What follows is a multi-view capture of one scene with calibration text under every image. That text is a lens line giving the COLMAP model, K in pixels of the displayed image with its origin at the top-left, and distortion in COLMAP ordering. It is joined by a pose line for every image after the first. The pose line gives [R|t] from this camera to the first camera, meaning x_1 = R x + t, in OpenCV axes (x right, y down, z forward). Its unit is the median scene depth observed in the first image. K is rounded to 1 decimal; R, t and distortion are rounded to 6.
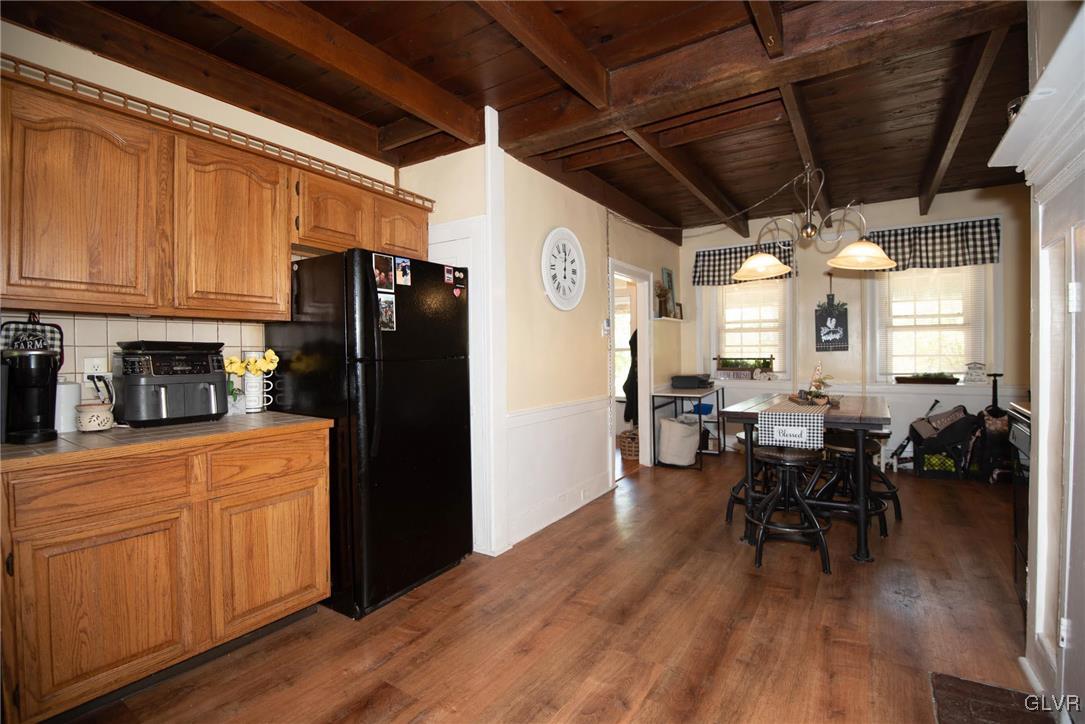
lens RADIAL K [[498.3, 0, 546.5], [0, 498.3, 360.5], [0, 0, 1]] dist [-0.033399, -0.006129]
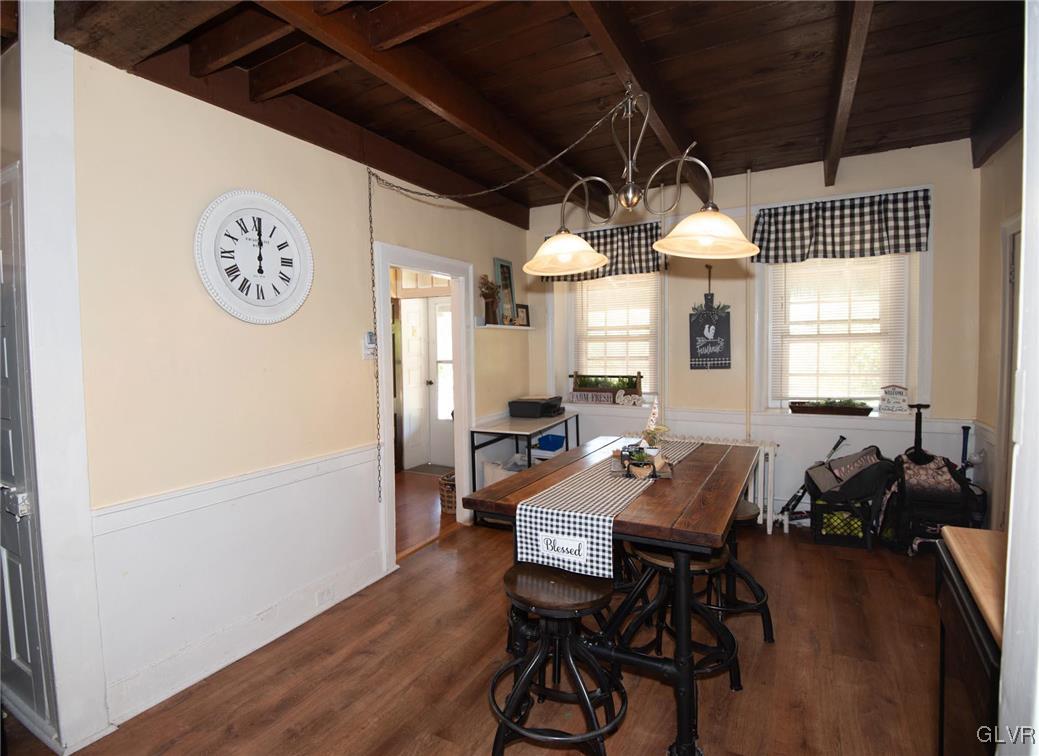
lens RADIAL K [[508.3, 0, 514.9], [0, 508.3, 374.2], [0, 0, 1]] dist [-0.025452, -0.006103]
pose [[0.997800, -0.009560, 0.065597, 0.251237], [0.007189, 0.999315, 0.036292, -0.045399], [-0.065899, -0.035740, 0.997186, 0.267427]]
